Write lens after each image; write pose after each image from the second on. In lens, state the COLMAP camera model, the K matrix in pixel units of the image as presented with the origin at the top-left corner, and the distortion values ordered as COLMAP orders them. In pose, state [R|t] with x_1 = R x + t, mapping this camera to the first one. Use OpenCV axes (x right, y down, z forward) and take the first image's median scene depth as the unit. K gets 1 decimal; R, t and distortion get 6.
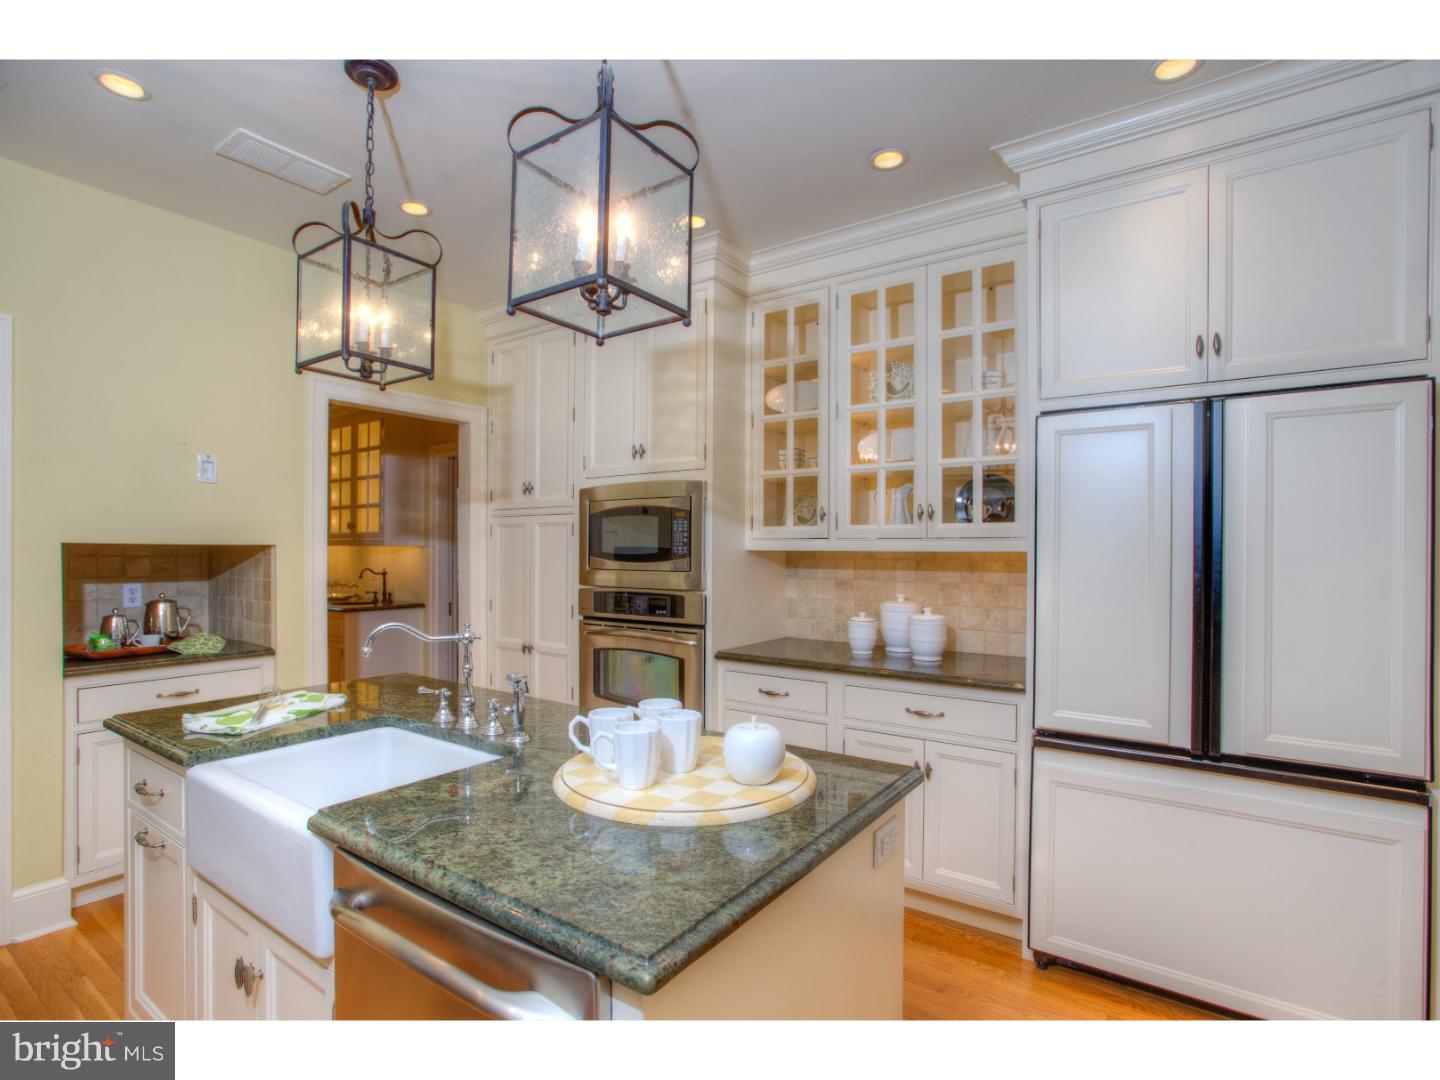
lens RADIAL K [[734.7, 0, 724.0], [0, 734.7, 547.7], [0, 0, 1]] dist [-0.061193, 0.032300]
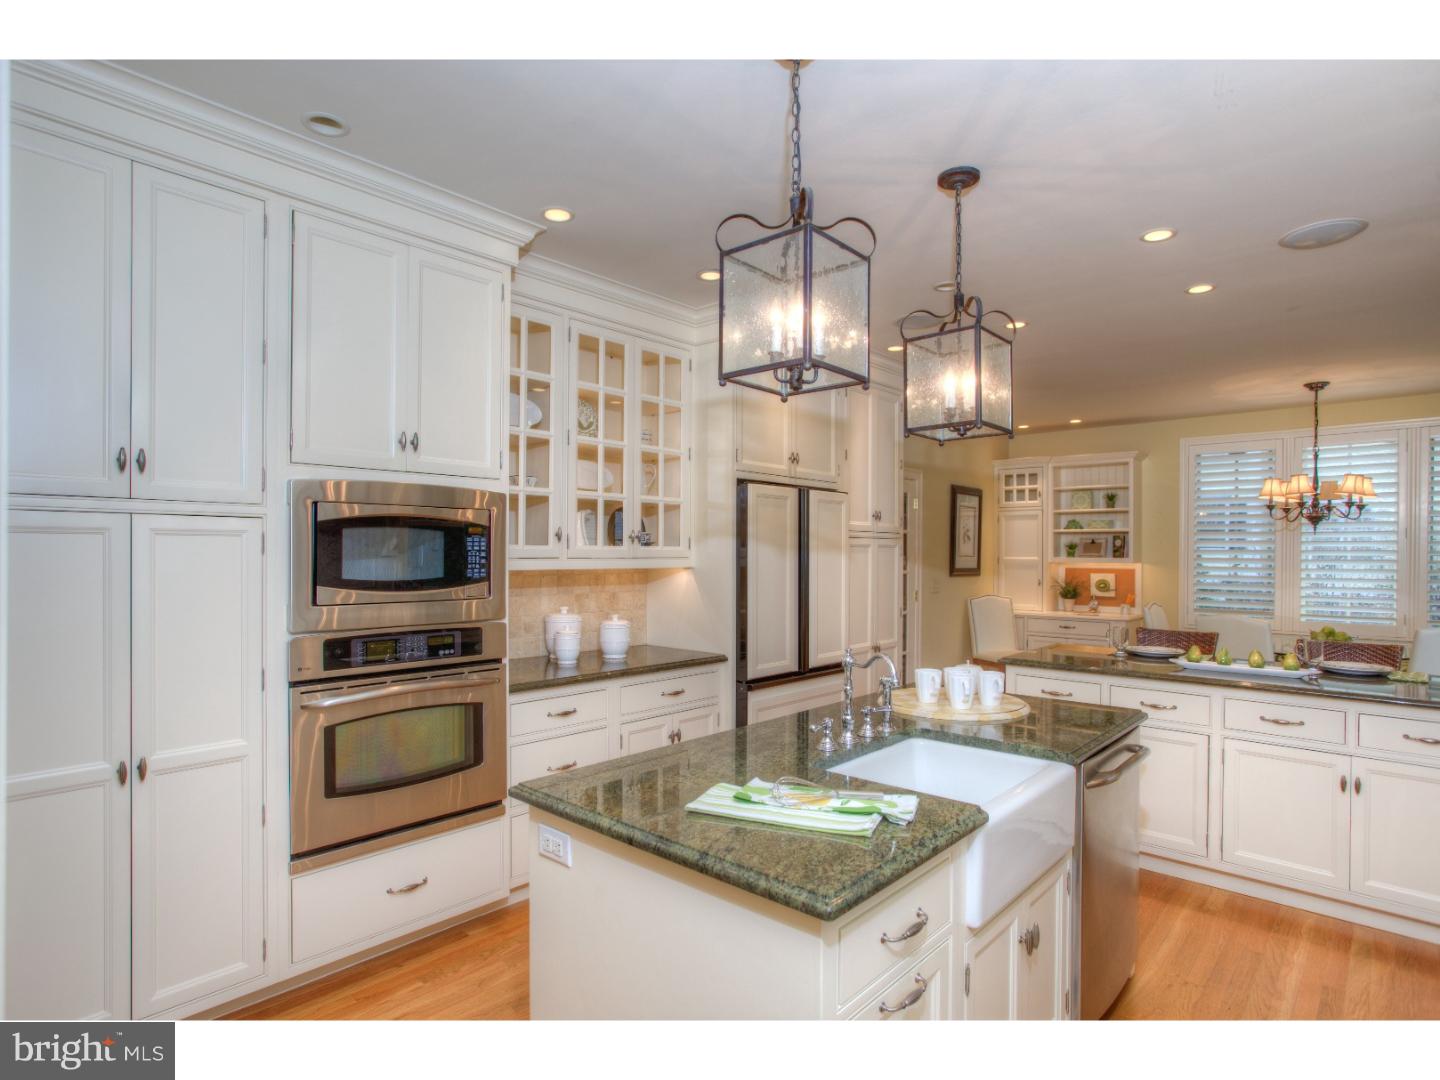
lens RADIAL K [[772.2, 0, 721.7], [0, 772.2, 549.7], [0, 0, 1]] dist [-0.001402, 0.000011]
pose [[0.115320, 0.001504, 0.993327, -0.903995], [-0.003784, 0.999992, -0.001075, -0.023503], [-0.993321, -0.003634, 0.115325, 0.629968]]
